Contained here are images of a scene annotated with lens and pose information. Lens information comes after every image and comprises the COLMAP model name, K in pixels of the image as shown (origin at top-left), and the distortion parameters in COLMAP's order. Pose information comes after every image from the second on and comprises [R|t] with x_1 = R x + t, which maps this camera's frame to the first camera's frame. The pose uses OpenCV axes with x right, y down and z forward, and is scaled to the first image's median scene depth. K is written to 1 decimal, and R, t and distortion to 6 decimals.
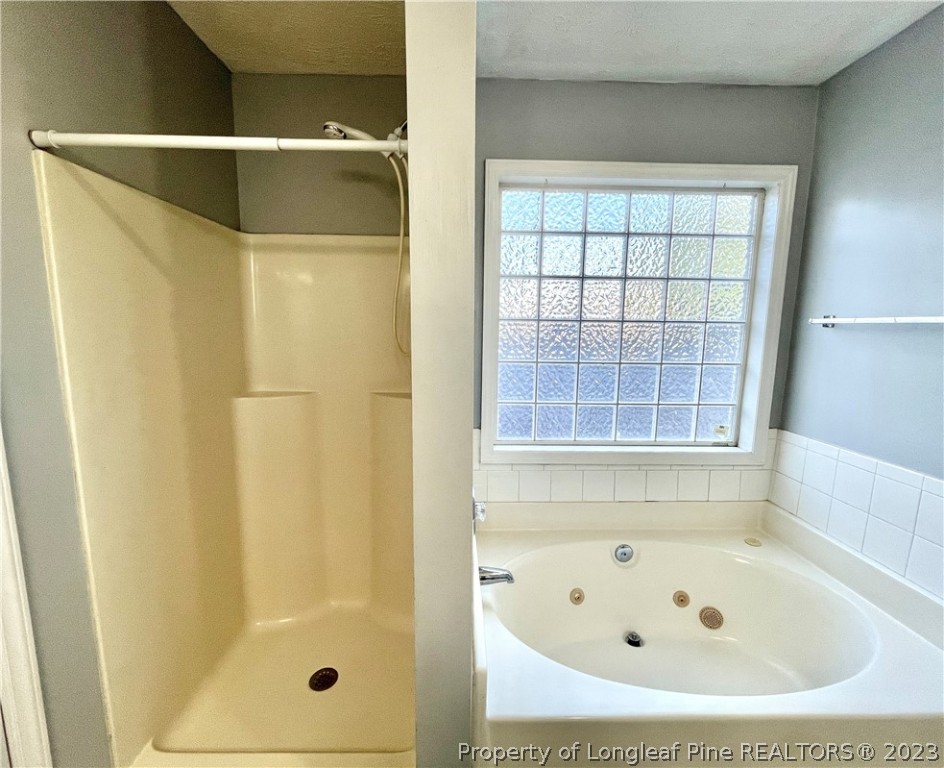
lens RADIAL K [[441.1, 0, 472.2], [0, 441.1, 385.7], [0, 0, 1]] dist [0.015779, -0.000522]
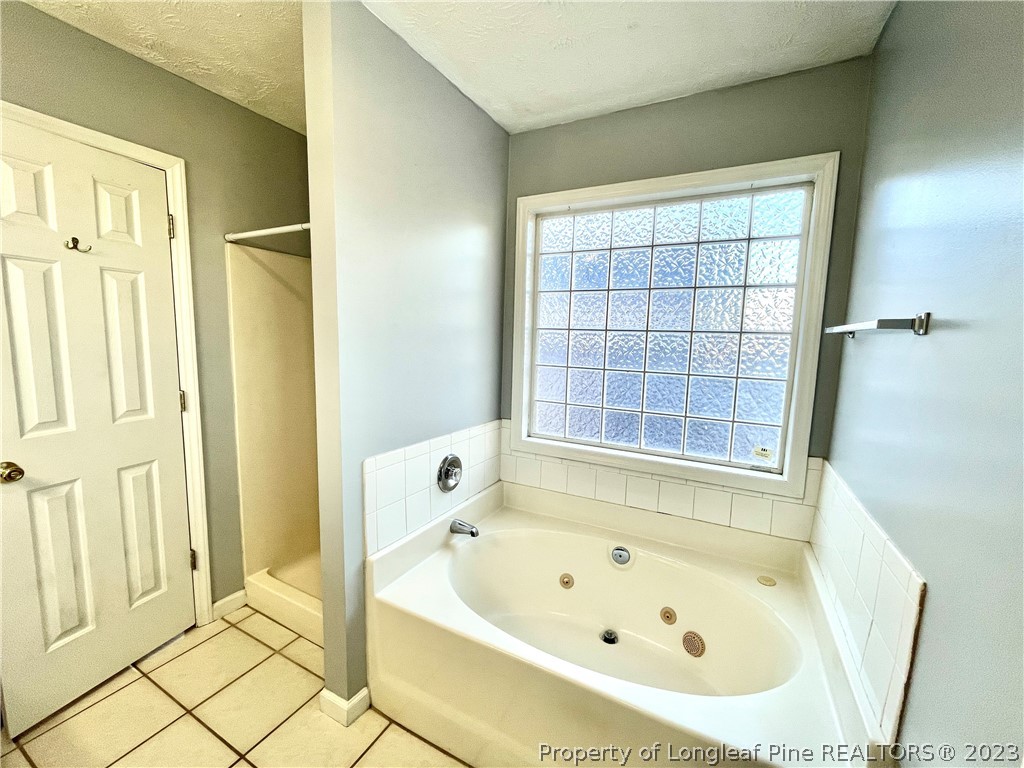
lens RADIAL K [[414.1, 0, 512.0], [0, 414.1, 382.9], [0, 0, 1]] dist [-0.001149, -0.000995]
pose [[0.868991, 0.065201, -0.490514, 0.522734], [-0.078662, 0.996878, -0.006850, 0.004500], [0.488535, 0.044537, 0.871407, 0.018737]]
